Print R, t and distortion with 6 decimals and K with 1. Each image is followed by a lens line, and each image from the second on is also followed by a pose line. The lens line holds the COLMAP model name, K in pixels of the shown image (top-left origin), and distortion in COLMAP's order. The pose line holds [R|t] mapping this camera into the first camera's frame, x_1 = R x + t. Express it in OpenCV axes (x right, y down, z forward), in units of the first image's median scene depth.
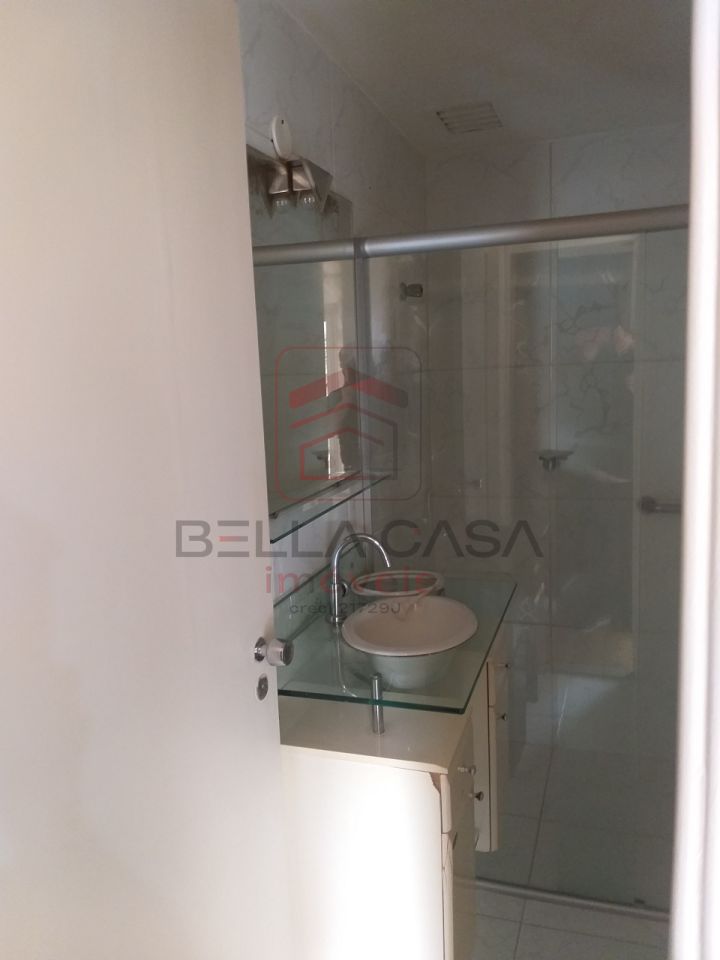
lens RADIAL K [[754.7, 0, 360.7], [0, 754.7, 482.1], [0, 0, 1]] dist [0.040562, -0.048201]
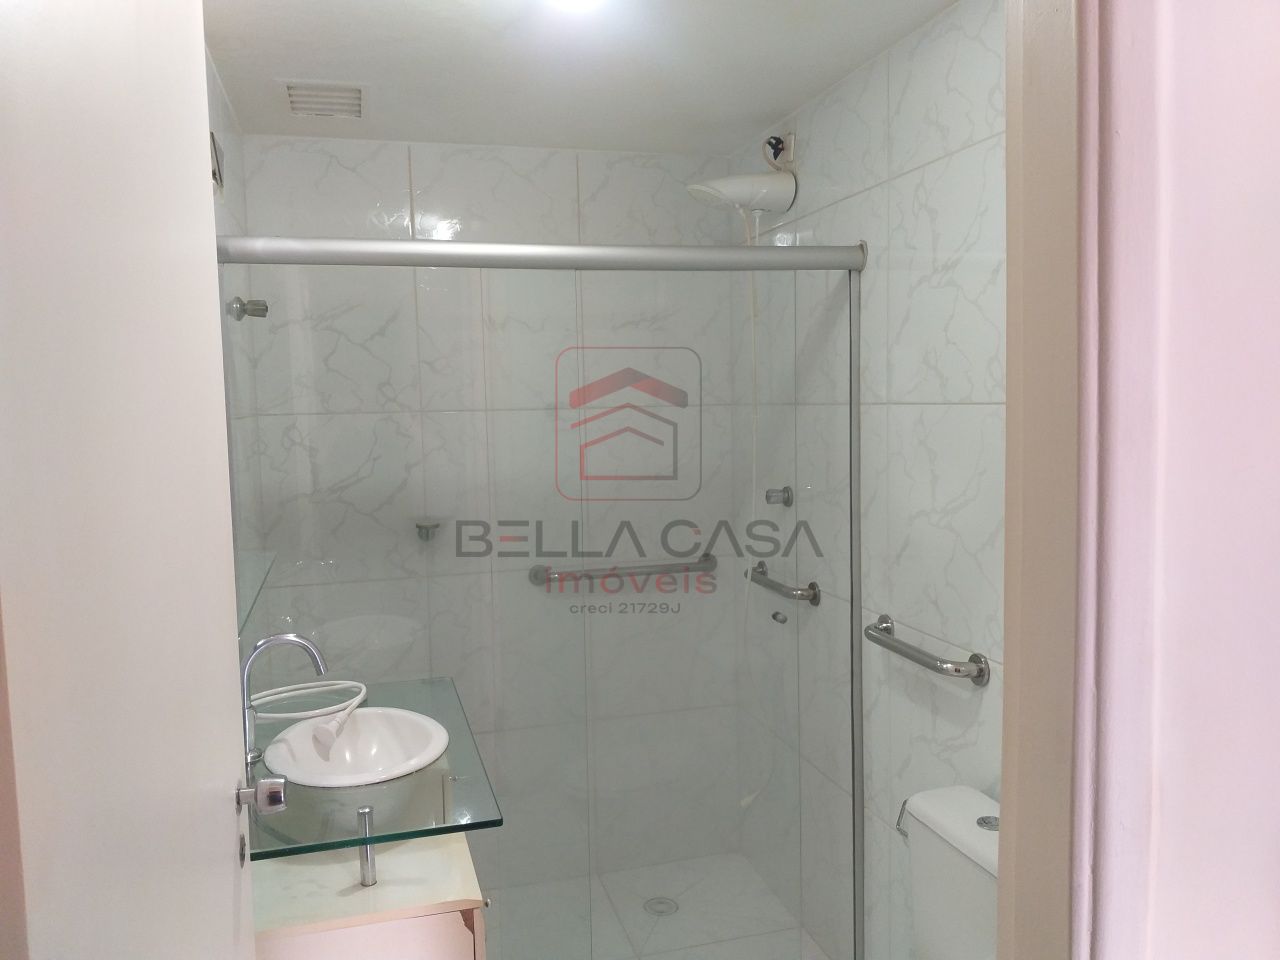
lens RADIAL K [[1006.2, 0, 649.6], [0, 1006.2, 482.0], [0, 0, 1]] dist [0.040562, -0.048201]
pose [[0.823411, -0.025173, 0.566887, -0.238585], [0.073740, 0.995291, -0.062913, 0.009327], [-0.562634, 0.093606, 0.821389, -0.024719]]
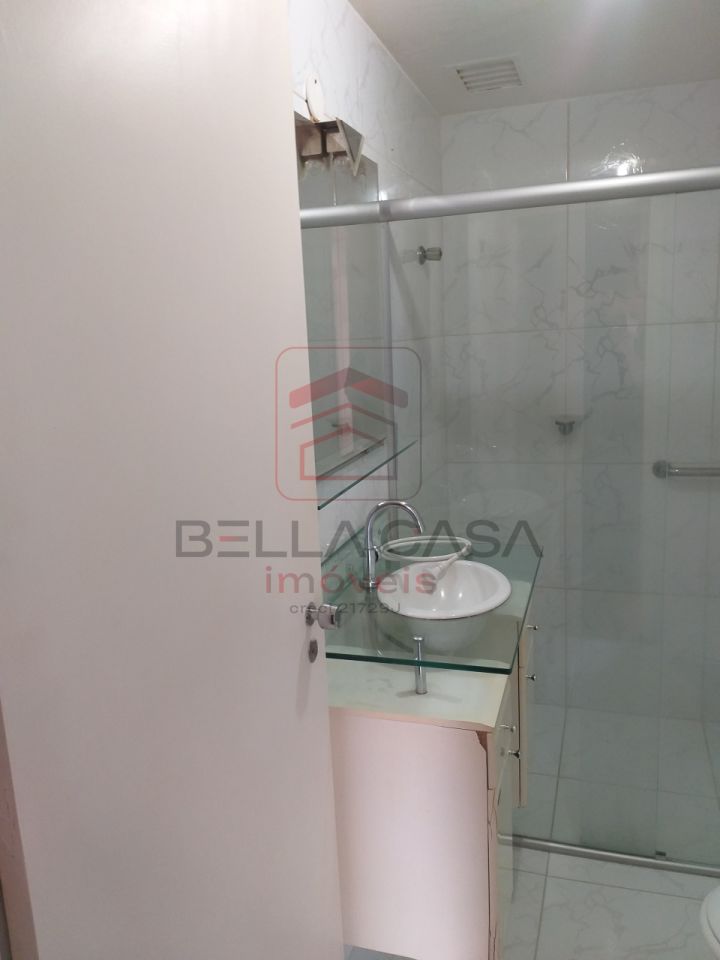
lens RADIAL K [[754.7, 0, 358.5], [0, 754.7, 480.2], [0, 0, 1]] dist [0.040562, -0.048201]
pose [[0.999913, -0.009671, 0.008927, -0.051171], [0.009302, 0.999139, 0.040424, 0.001756], [-0.009310, -0.040337, 0.999143, -0.002991]]
